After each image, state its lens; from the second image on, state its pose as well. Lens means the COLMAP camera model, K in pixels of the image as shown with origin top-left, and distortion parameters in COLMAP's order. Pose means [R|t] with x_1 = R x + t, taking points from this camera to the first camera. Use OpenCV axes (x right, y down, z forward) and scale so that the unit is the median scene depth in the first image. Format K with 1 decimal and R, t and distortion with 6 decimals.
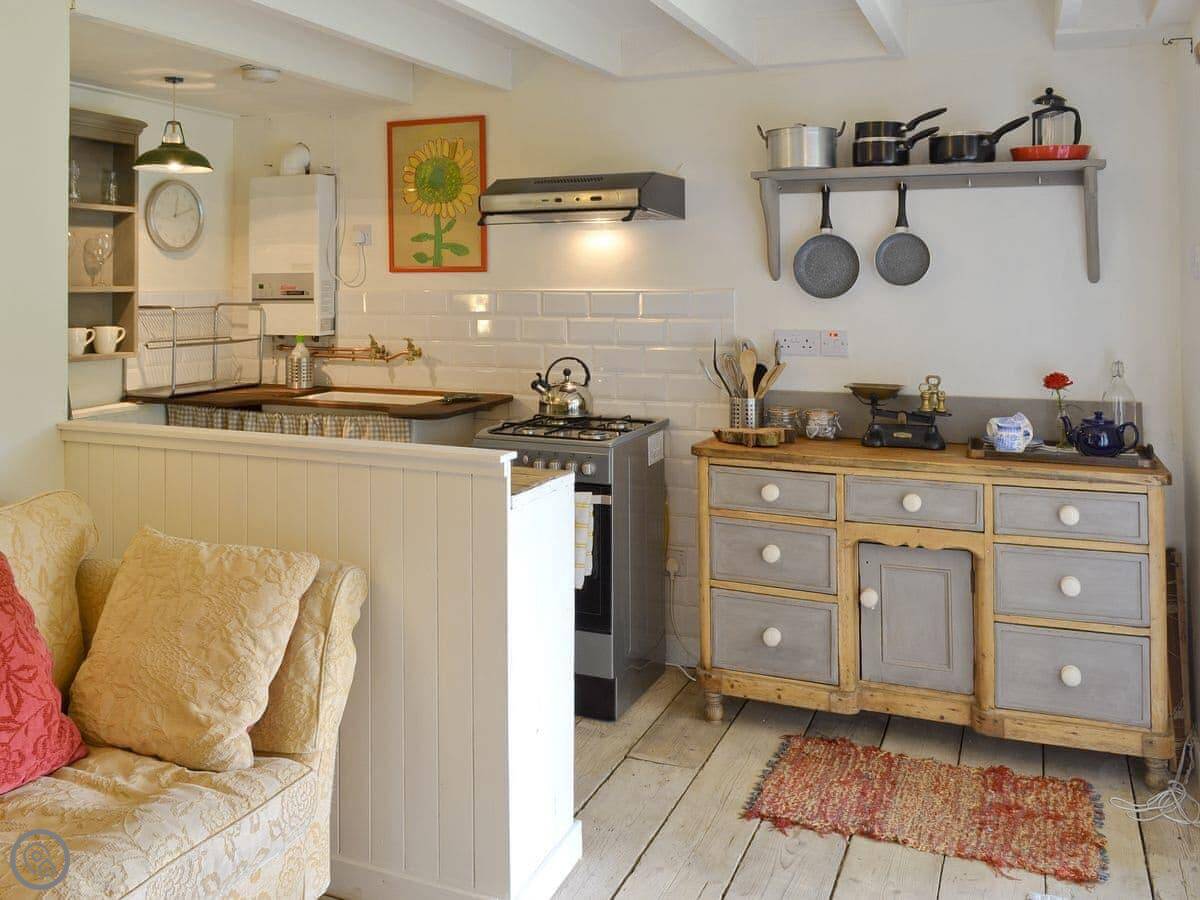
lens RADIAL K [[1070.0, 0, 598.9], [0, 1070.0, 454.3], [0, 0, 1]] dist [0.001050, 0.038543]
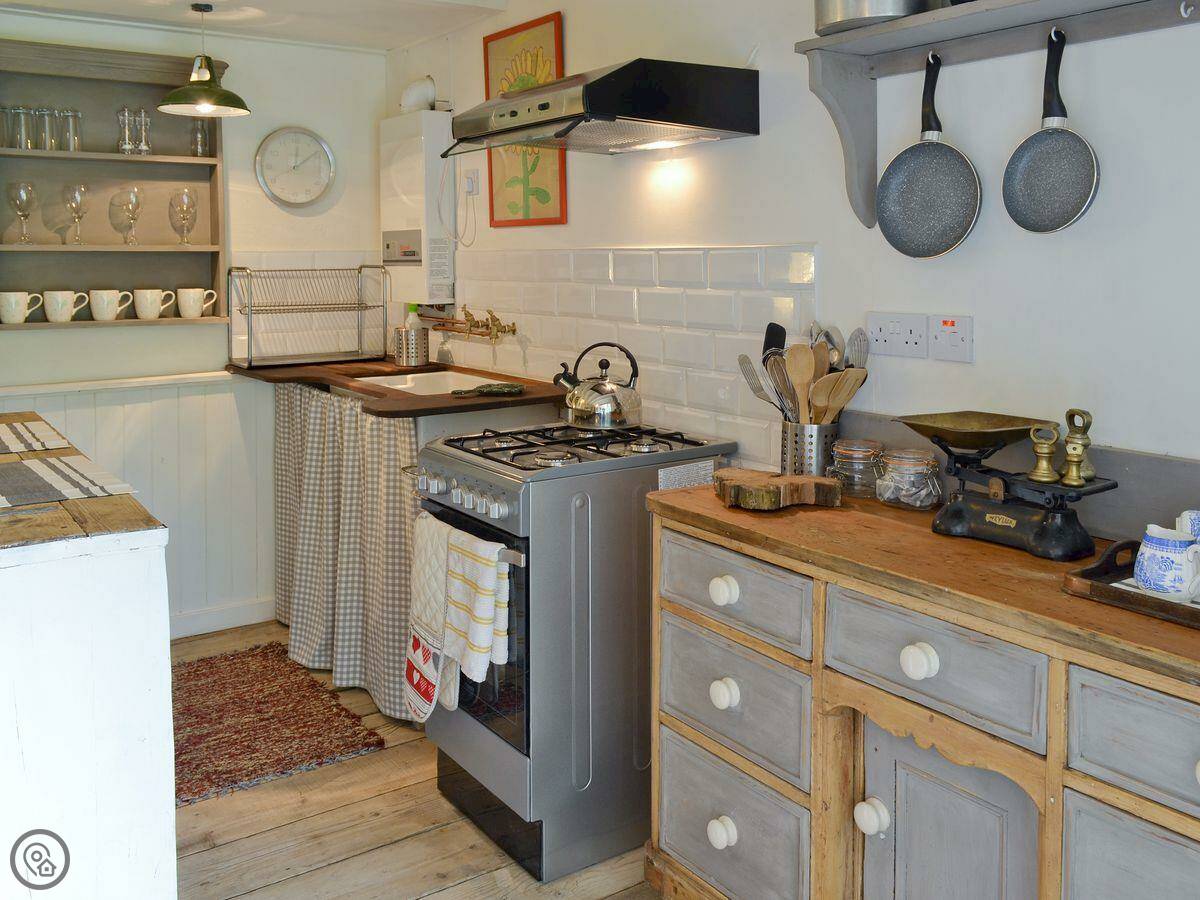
lens RADIAL K [[1070.0, 0, 600.2], [0, 1070.0, 442.8], [0, 0, 1]] dist [0.001050, 0.038543]
pose [[0.842246, 0.092545, -0.531090, 0.347491], [-0.084415, 0.995643, 0.039623, -0.052847], [0.532442, 0.011460, 0.846389, 0.403758]]
